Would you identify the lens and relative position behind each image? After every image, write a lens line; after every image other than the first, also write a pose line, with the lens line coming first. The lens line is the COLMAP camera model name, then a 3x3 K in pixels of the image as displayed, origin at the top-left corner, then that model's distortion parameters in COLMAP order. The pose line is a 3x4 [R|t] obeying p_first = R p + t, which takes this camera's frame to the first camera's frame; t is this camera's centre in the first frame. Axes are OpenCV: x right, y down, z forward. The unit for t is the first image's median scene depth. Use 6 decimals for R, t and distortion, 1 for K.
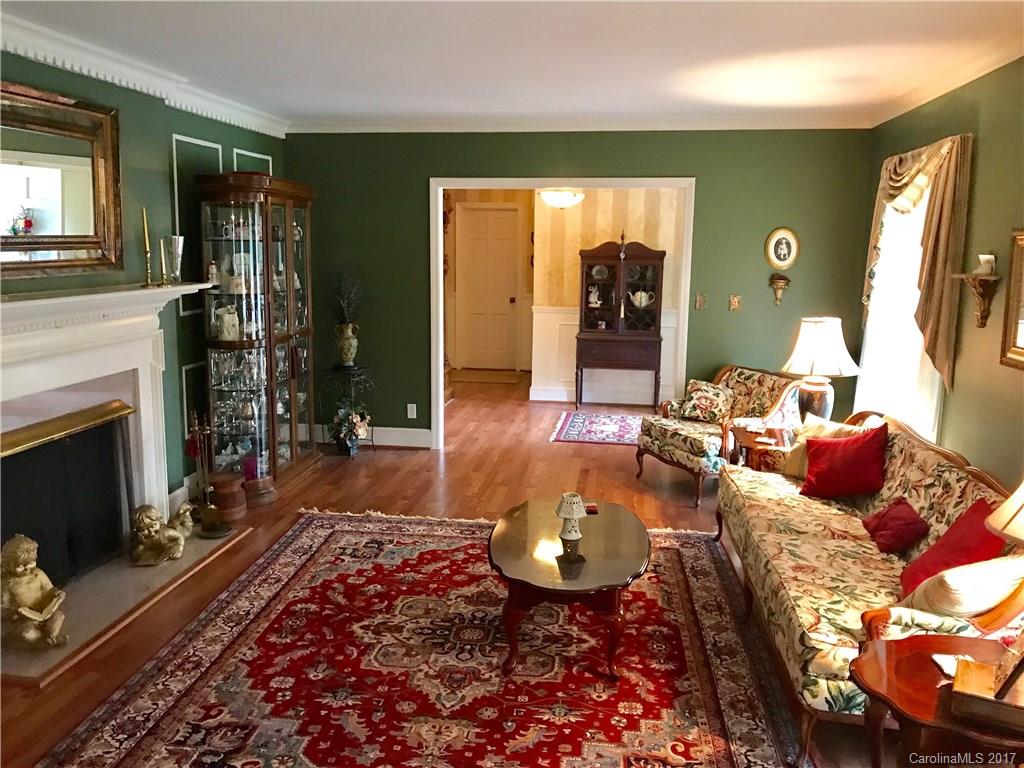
lens RADIAL K [[846.8, 0, 510.2], [0, 846.8, 381.4], [0, 0, 1]] dist [0.005657, 0.014497]
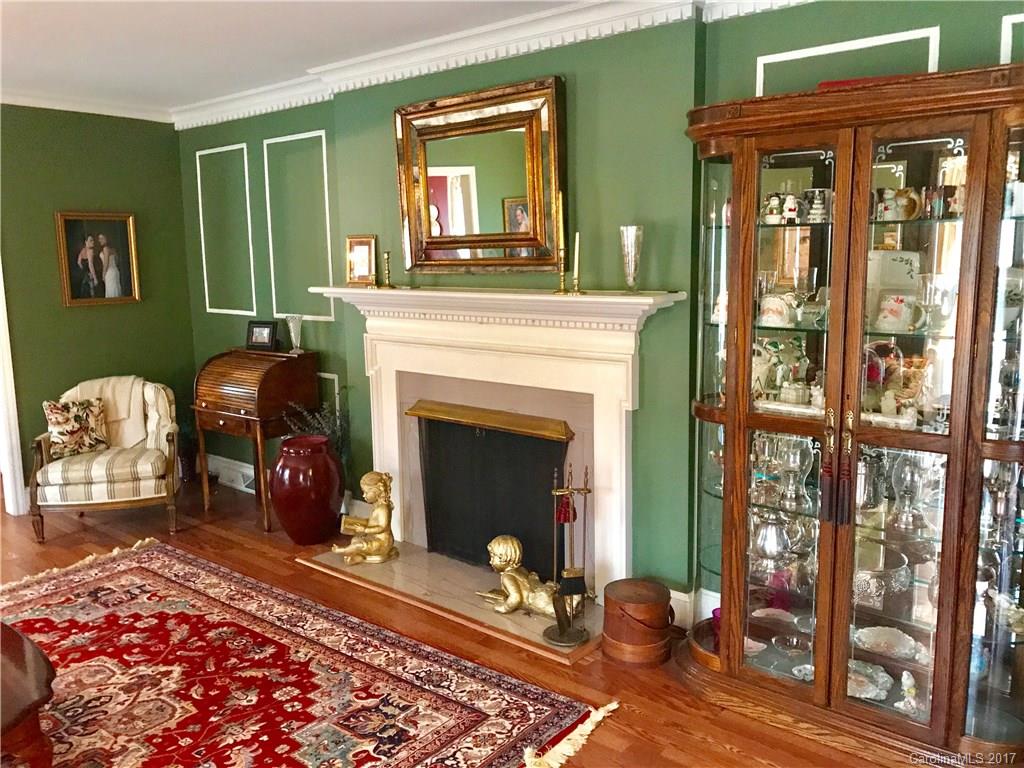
lens RADIAL K [[846.8, 0, 510.2], [0, 846.8, 381.4], [0, 0, 1]] dist [0.005657, 0.014497]
pose [[-0.537057, 0.123811, -0.834410, 0.273977], [-0.132750, 0.964439, 0.228548, -0.205056], [0.833035, 0.233511, -0.501523, 1.366297]]
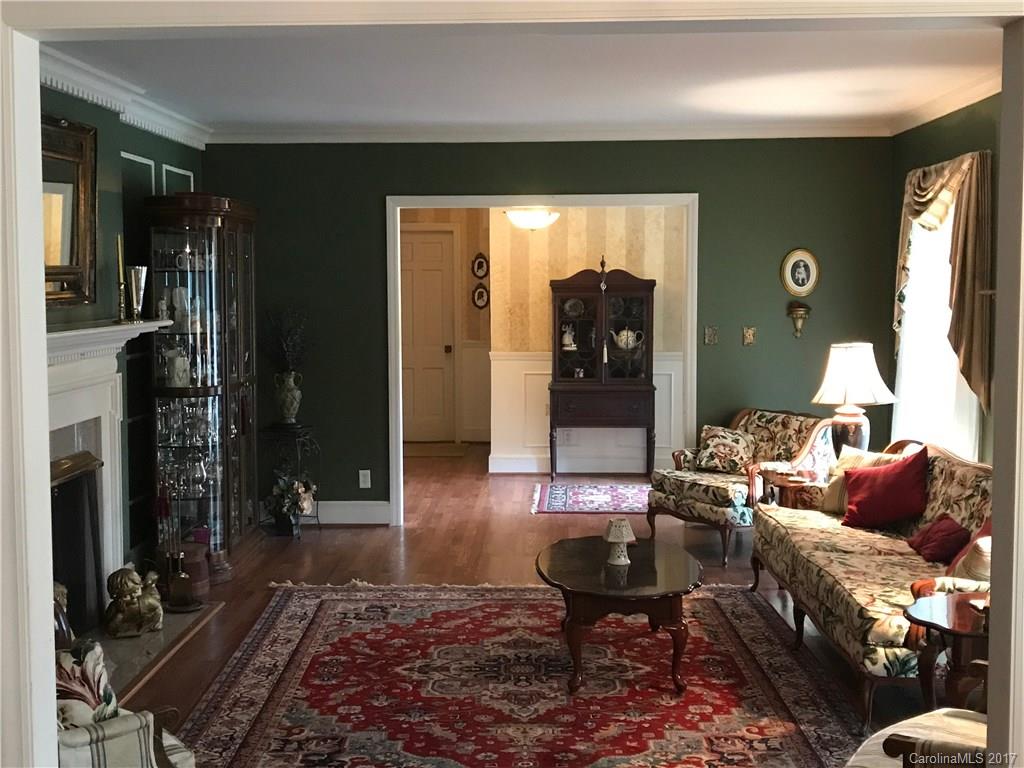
lens RADIAL K [[1307.7, 0, 512.0], [0, 1307.7, 384.0], [0, 0, 1]] dist [0.095301, -0.261459]
pose [[0.993498, -0.025642, 0.110920, -0.172524], [0.034850, 0.996032, -0.081892, 0.079274], [-0.108380, 0.085225, 0.990450, -0.402324]]
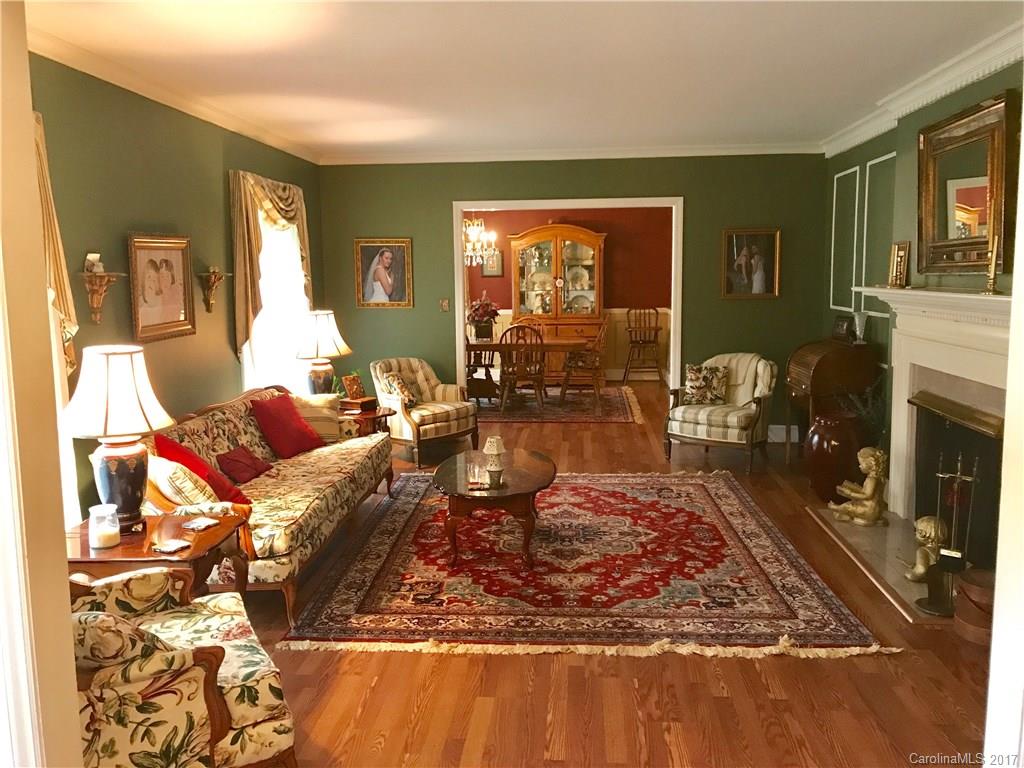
lens RADIAL K [[844.3, 0, 512.7], [0, 844.3, 376.5], [0, 0, 1]] dist [0.065560, -0.091701]
pose [[-0.998107, 0.004584, -0.061327, 0.100313], [-0.013163, 0.958181, 0.285858, -0.267256], [0.060073, 0.286125, -0.956307, 1.795580]]
